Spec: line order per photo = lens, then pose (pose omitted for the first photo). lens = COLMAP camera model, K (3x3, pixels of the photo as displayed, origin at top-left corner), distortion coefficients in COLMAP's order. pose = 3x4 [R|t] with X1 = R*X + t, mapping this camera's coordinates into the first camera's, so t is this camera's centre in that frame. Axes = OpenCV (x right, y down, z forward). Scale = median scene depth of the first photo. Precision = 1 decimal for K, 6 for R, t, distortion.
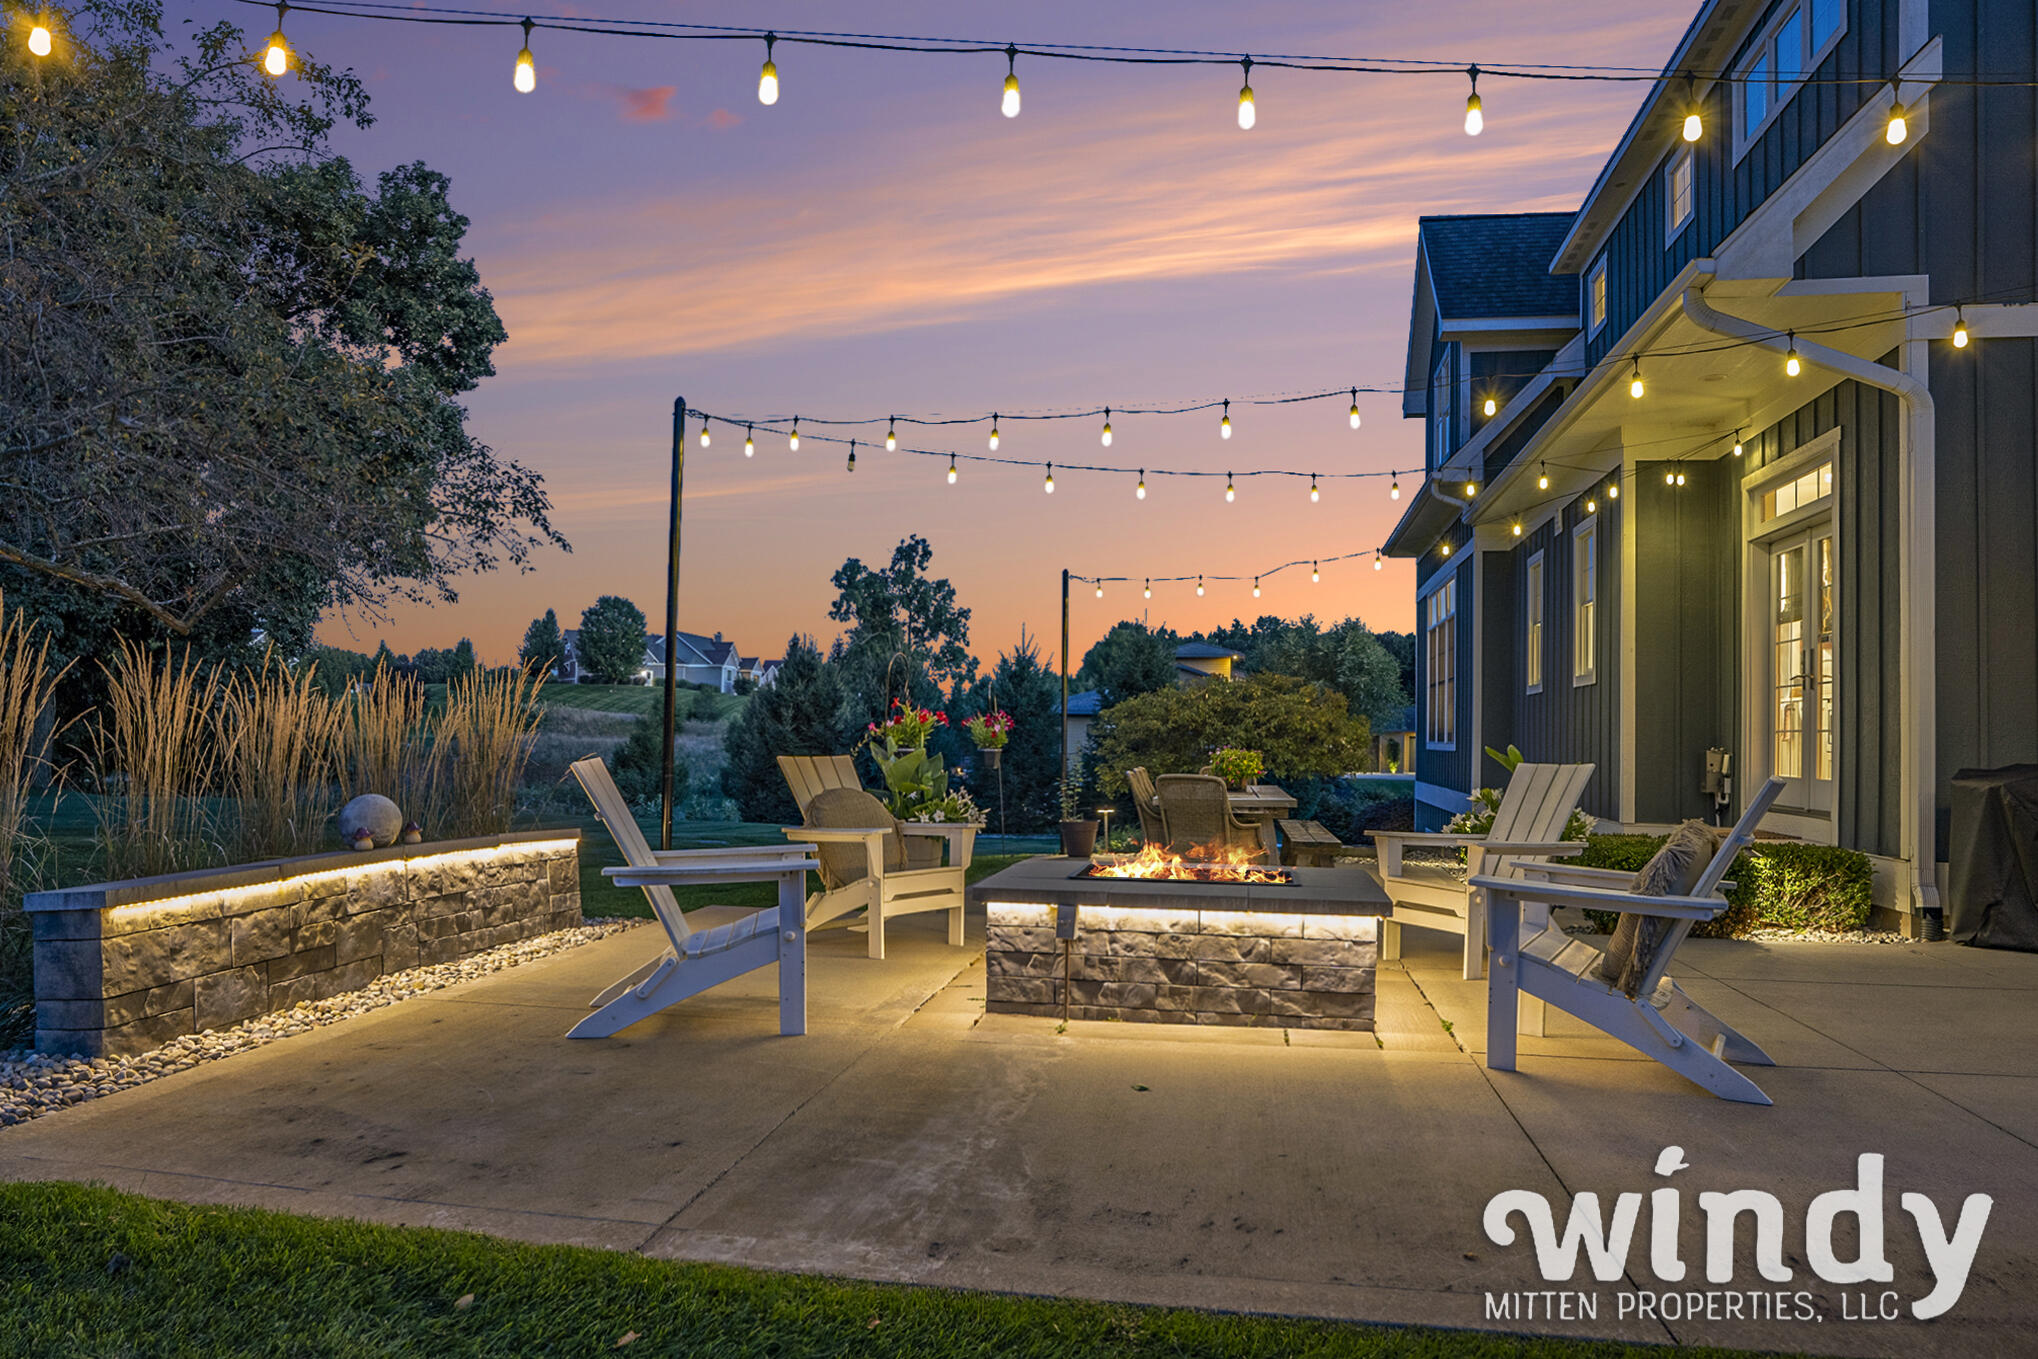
lens RADIAL K [[1286.5, 0, 1029.4], [0, 1286.5, 713.4], [0, 0, 1]] dist [-0.044464, 0.002057]
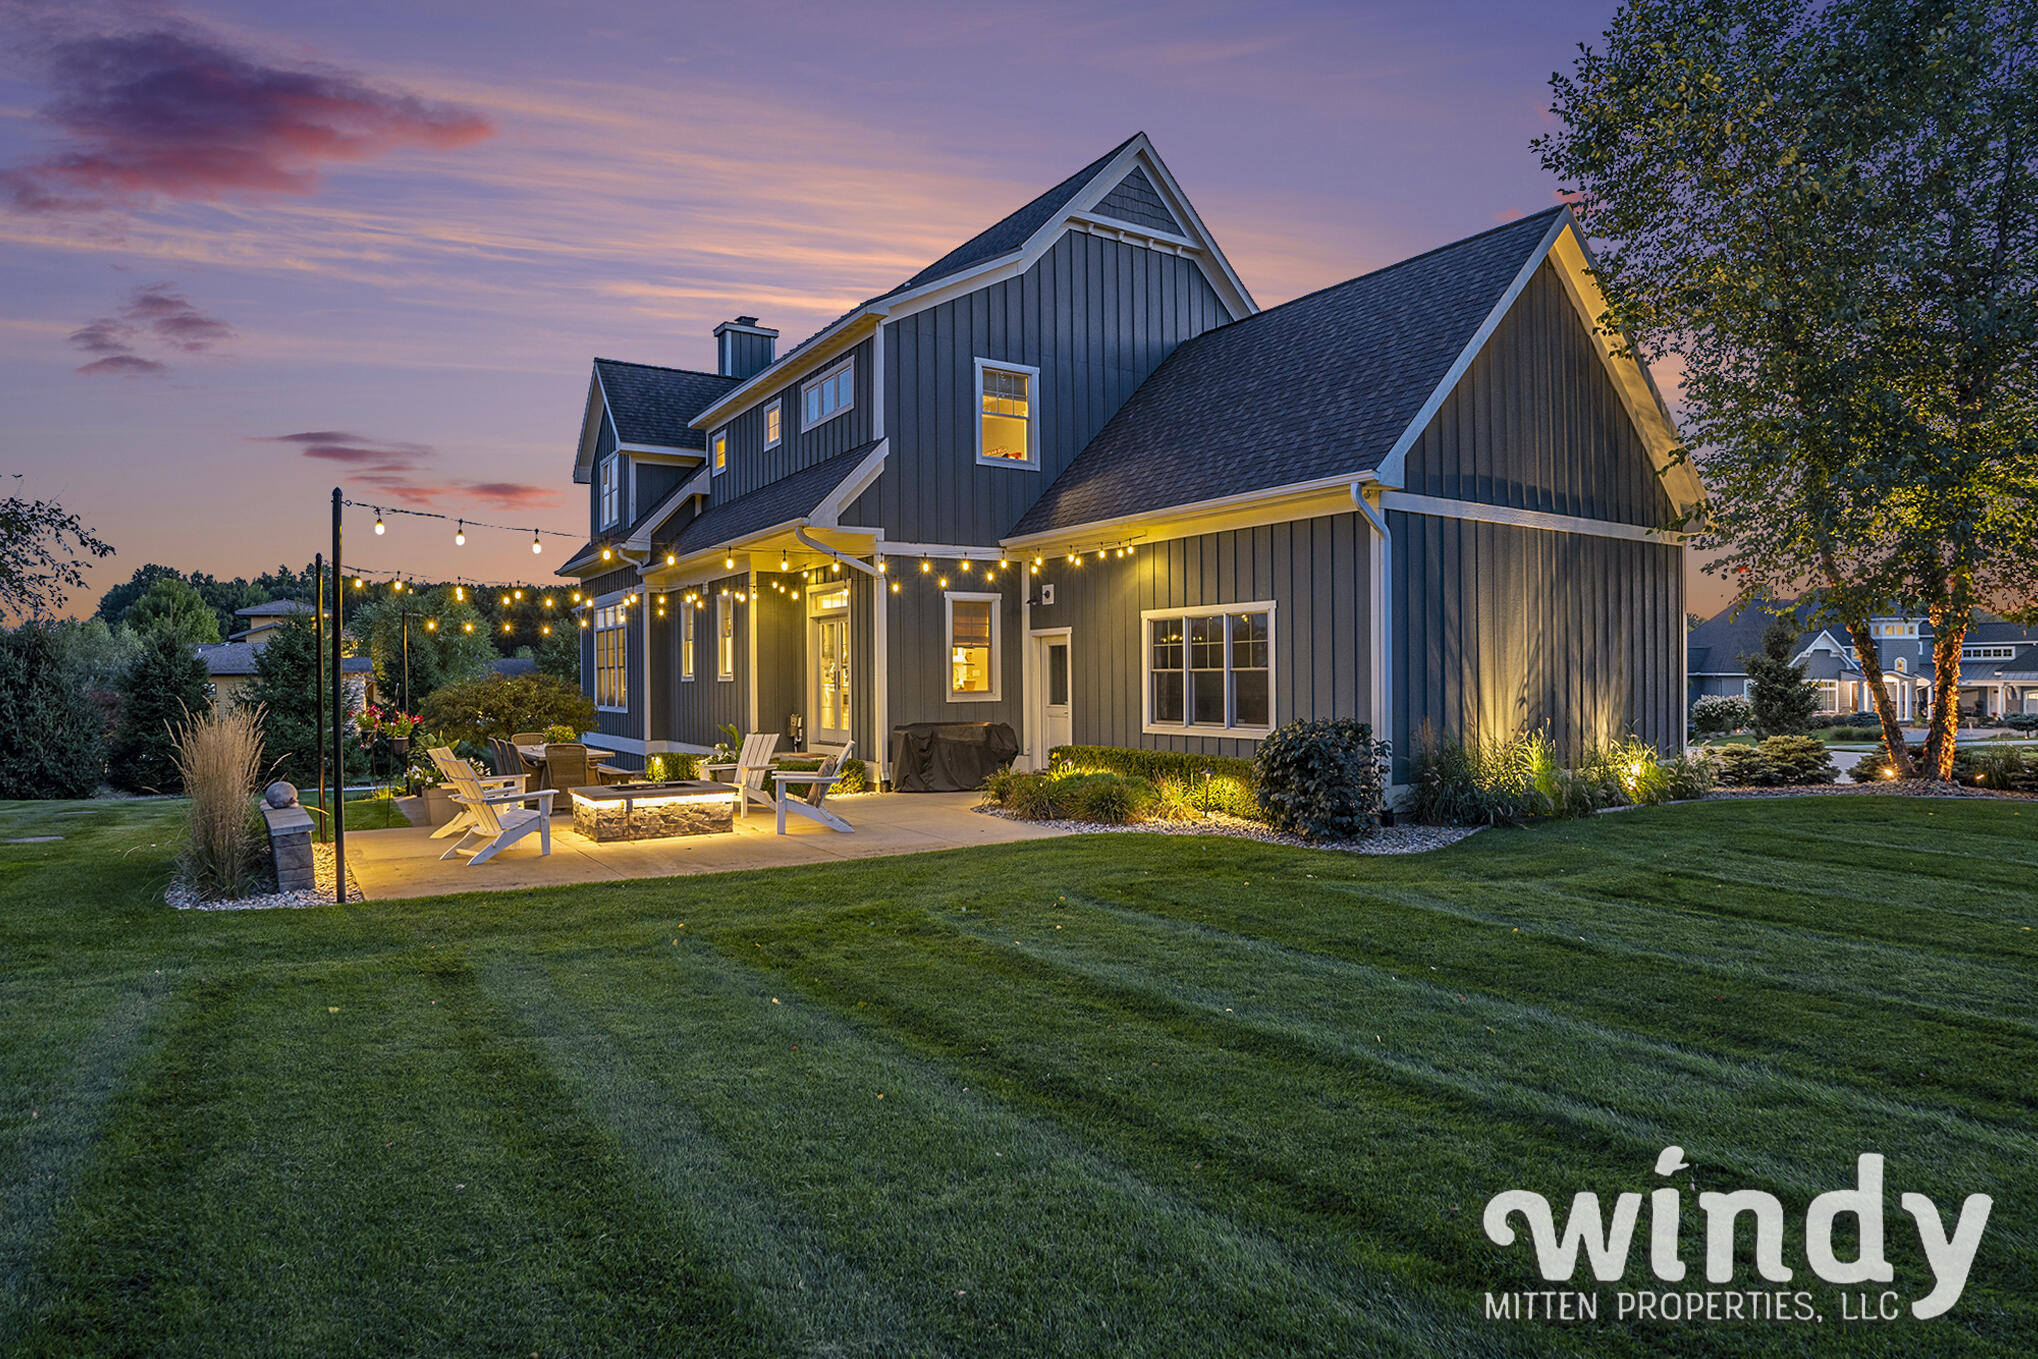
lens RADIAL K [[1113.6, 0, 1006.9], [0, 1113.6, 686.7], [0, 0, 1]] dist [0.002104, 0.000086]
pose [[0.736416, -0.023049, 0.676136, -0.526213], [0.004817, 0.999573, 0.028828, -0.083895], [-0.676512, -0.017973, 0.736212, -0.694961]]
